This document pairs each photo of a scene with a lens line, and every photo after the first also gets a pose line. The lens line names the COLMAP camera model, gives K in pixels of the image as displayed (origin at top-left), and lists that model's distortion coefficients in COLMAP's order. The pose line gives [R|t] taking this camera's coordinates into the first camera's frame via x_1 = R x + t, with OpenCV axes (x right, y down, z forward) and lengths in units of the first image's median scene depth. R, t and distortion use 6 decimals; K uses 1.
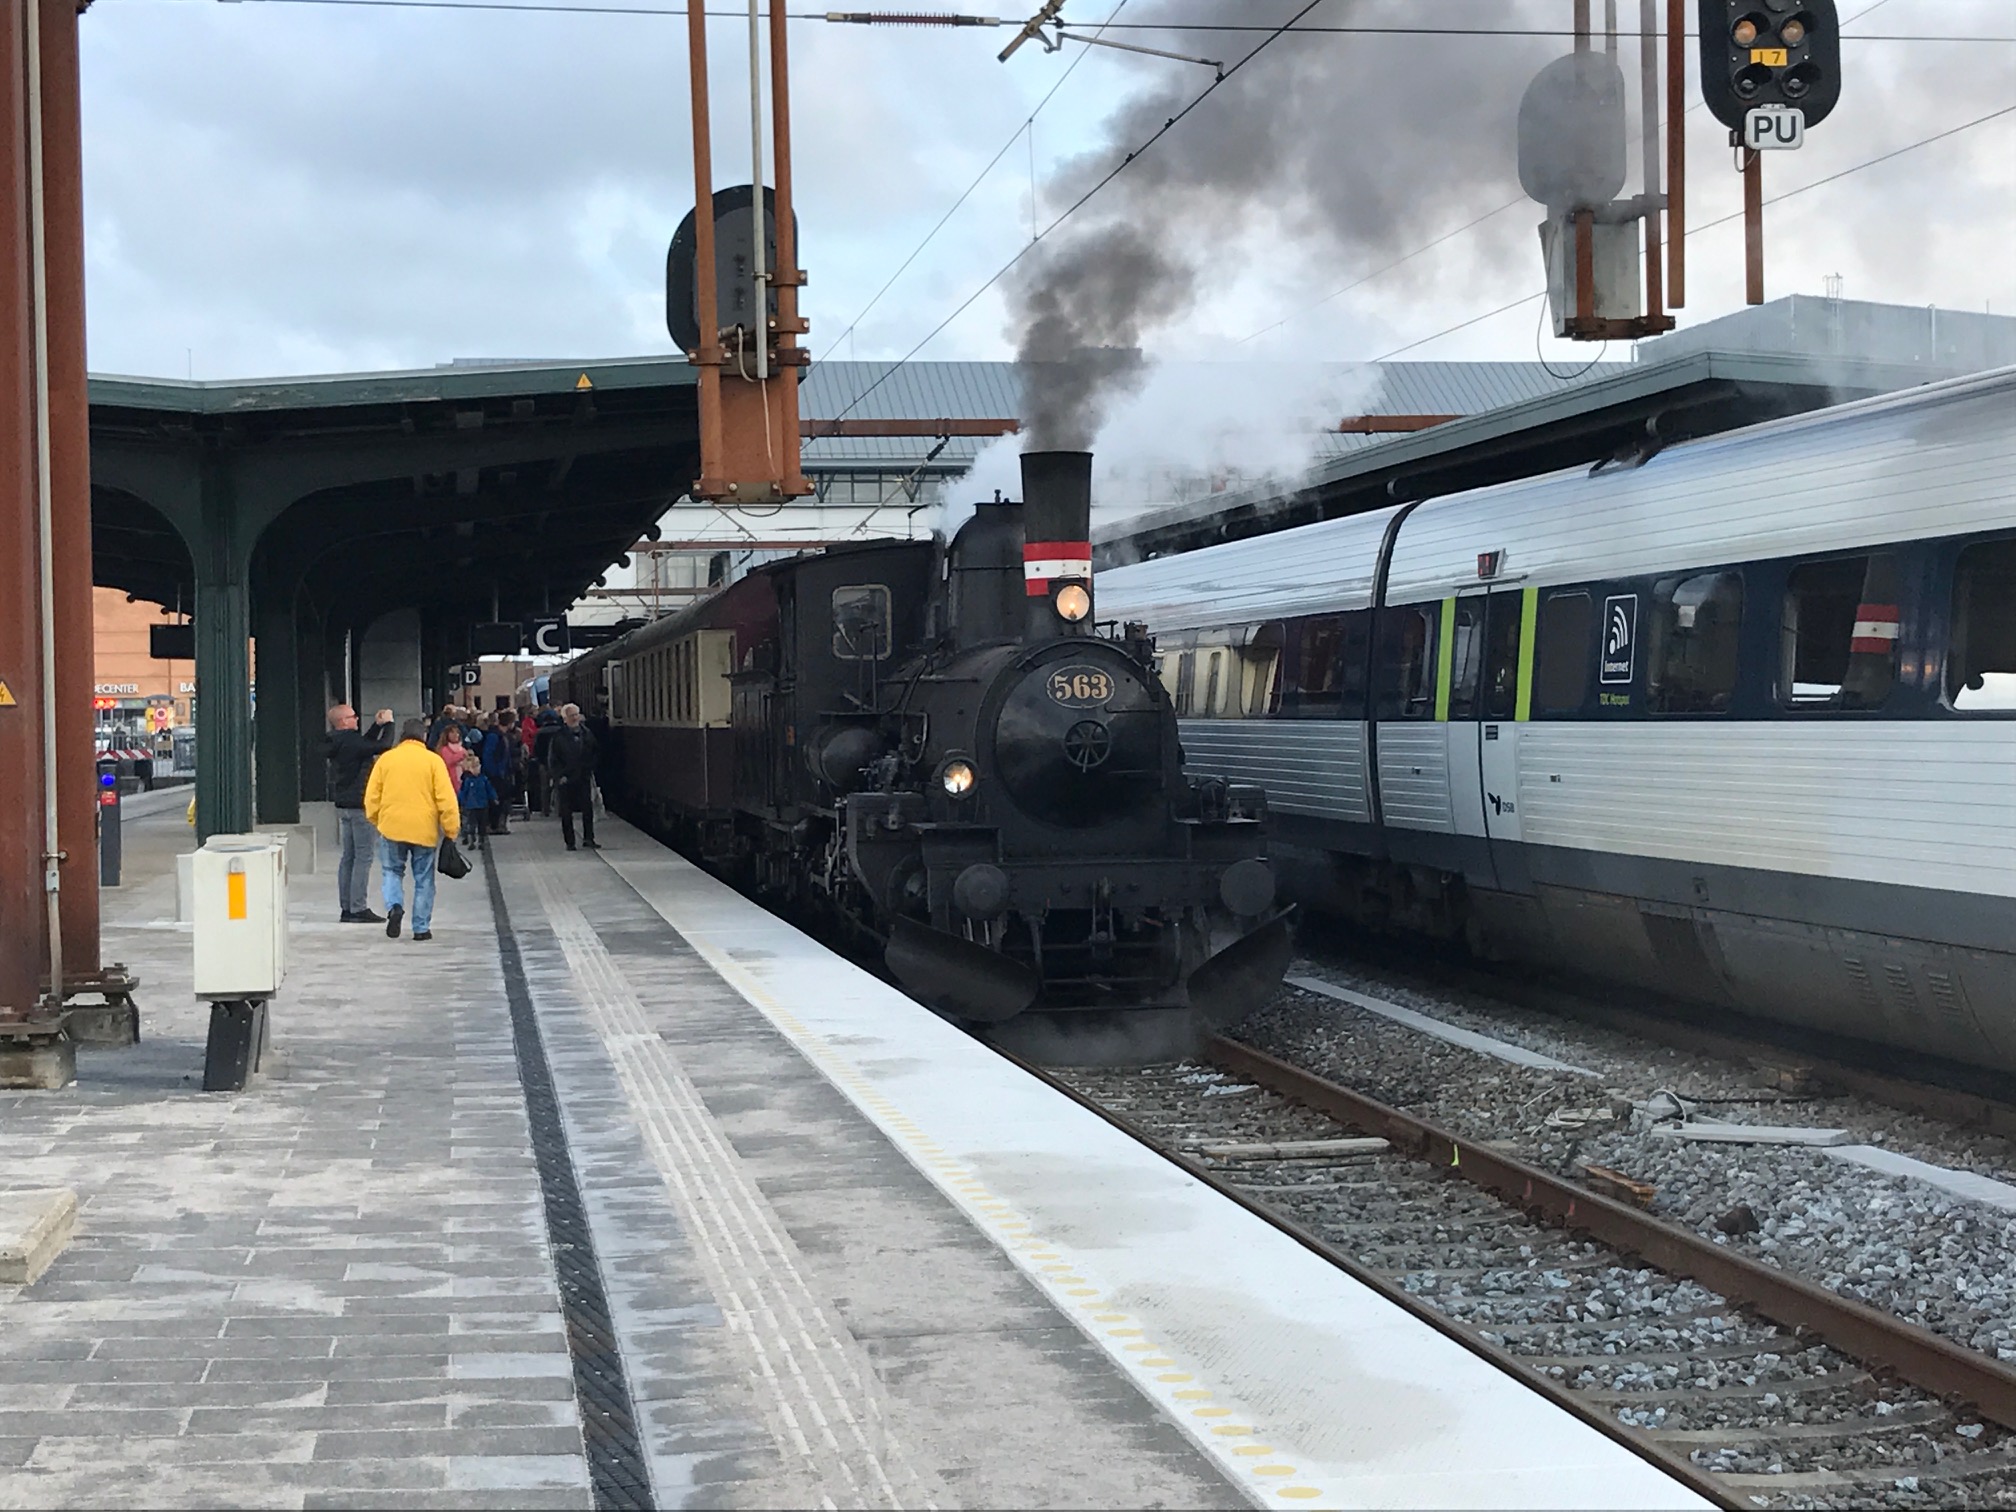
lens RADIAL K [[3409.4, 0, 1008.0], [0, 3409.4, 756.0], [0, 0, 1]] dist [0.242341, -1.087161]
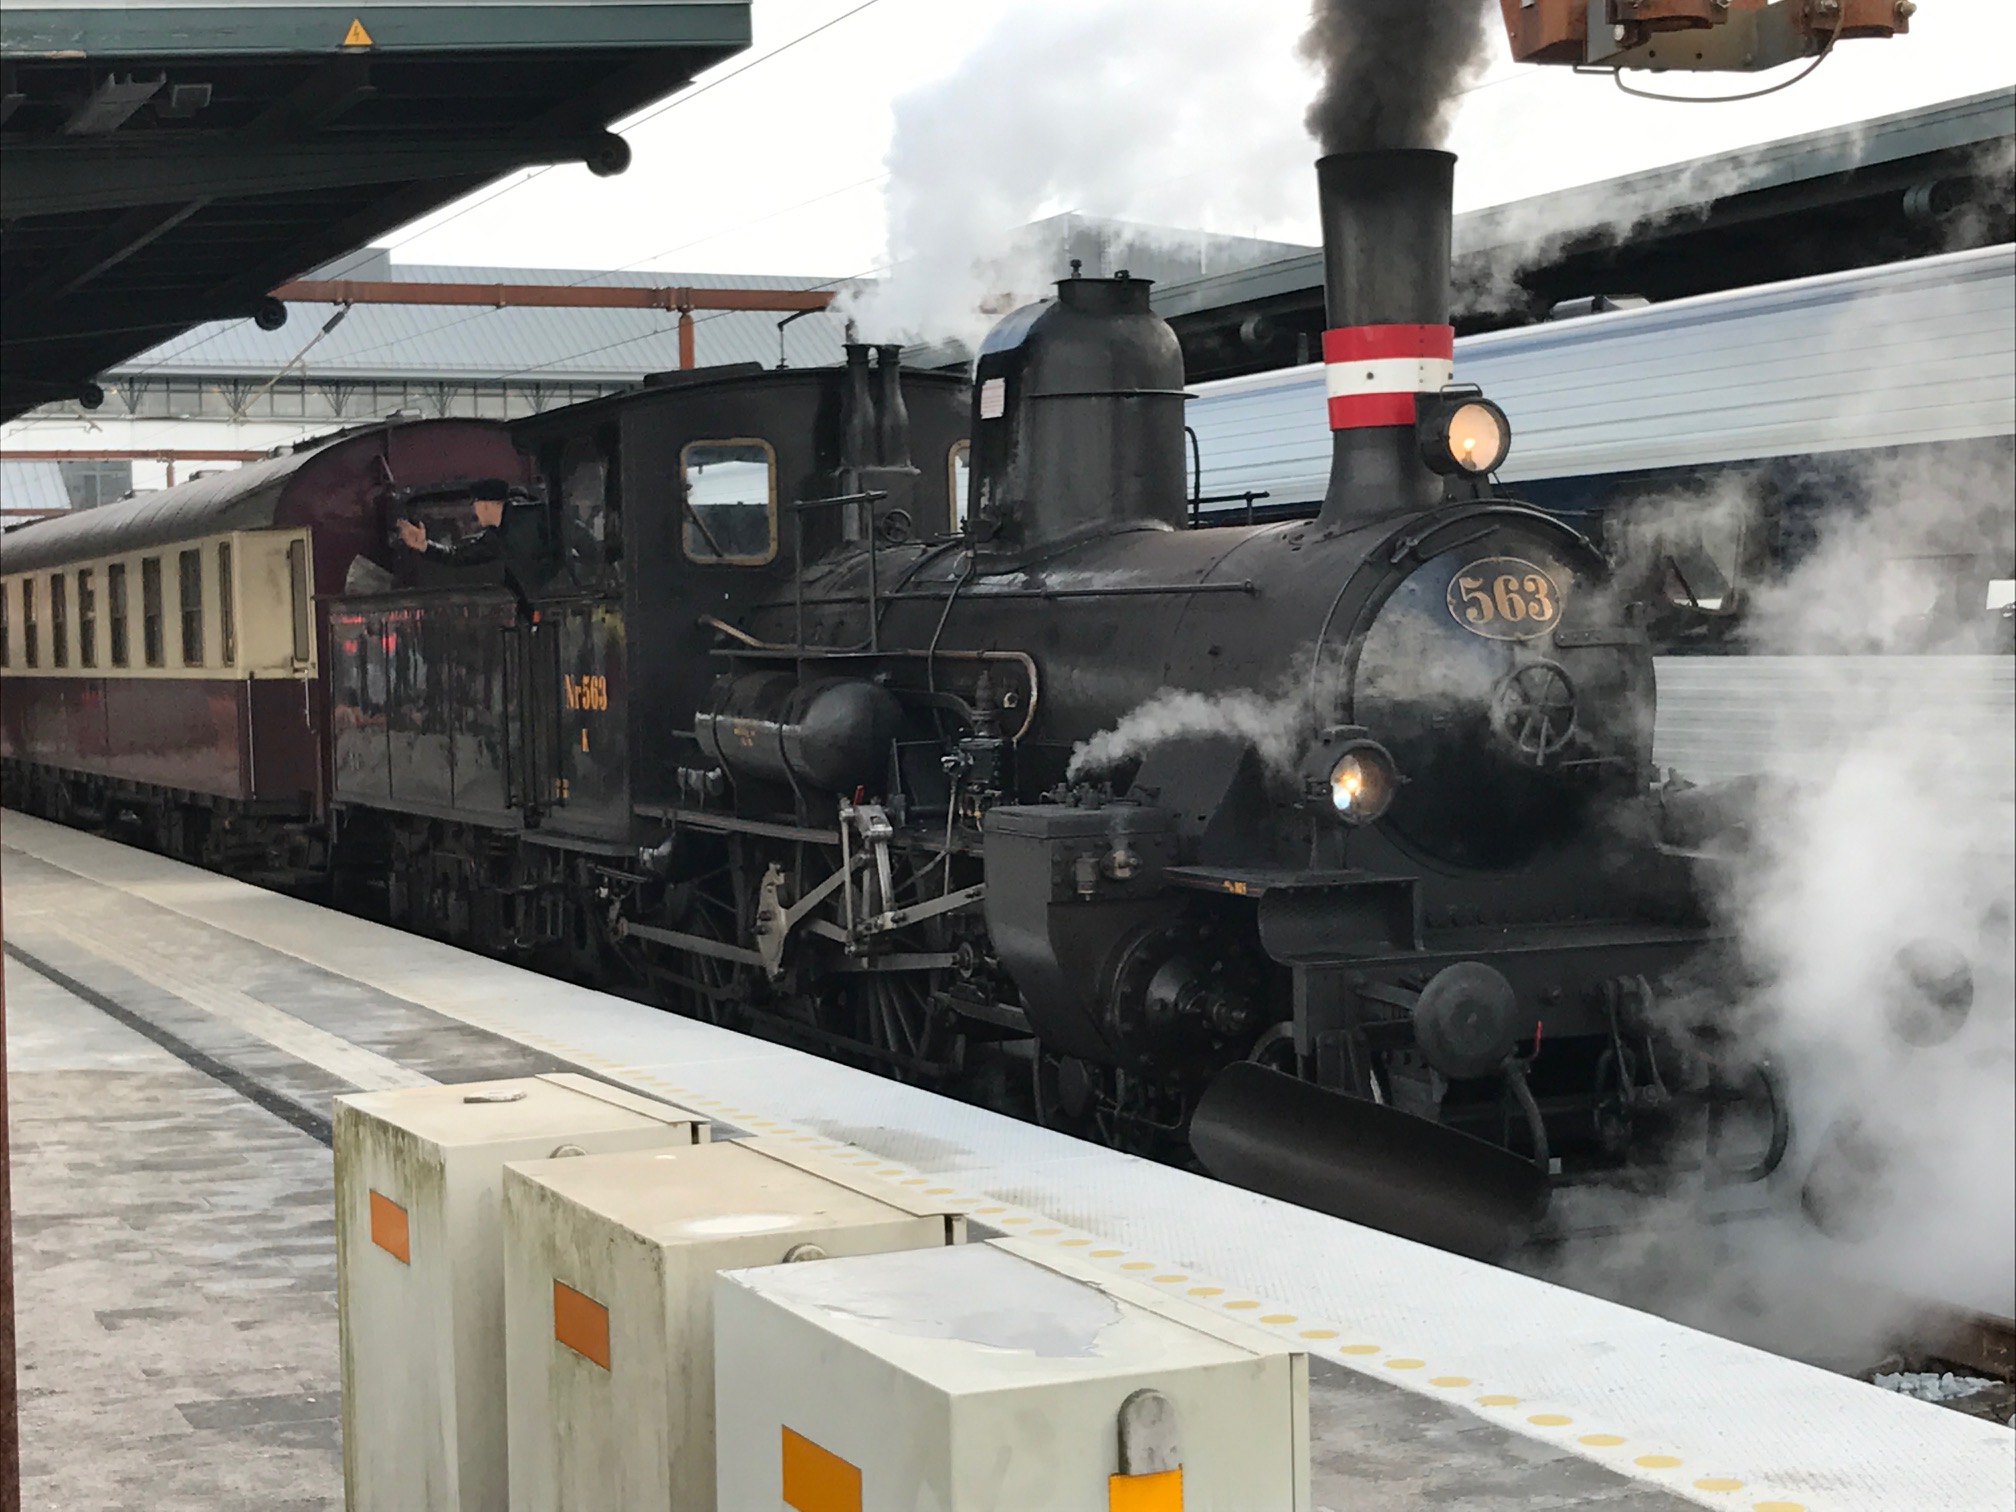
lens RADIAL K [[3409.4, 0, 1008.0], [0, 3409.4, 756.0], [0, 0, 1]] dist [0.242341, -1.087161]
pose [[0.969576, -0.015077, 0.244326, -0.177645], [0.010745, 0.999761, 0.019055, -0.007091], [-0.244555, -0.015850, 0.969506, 0.510229]]
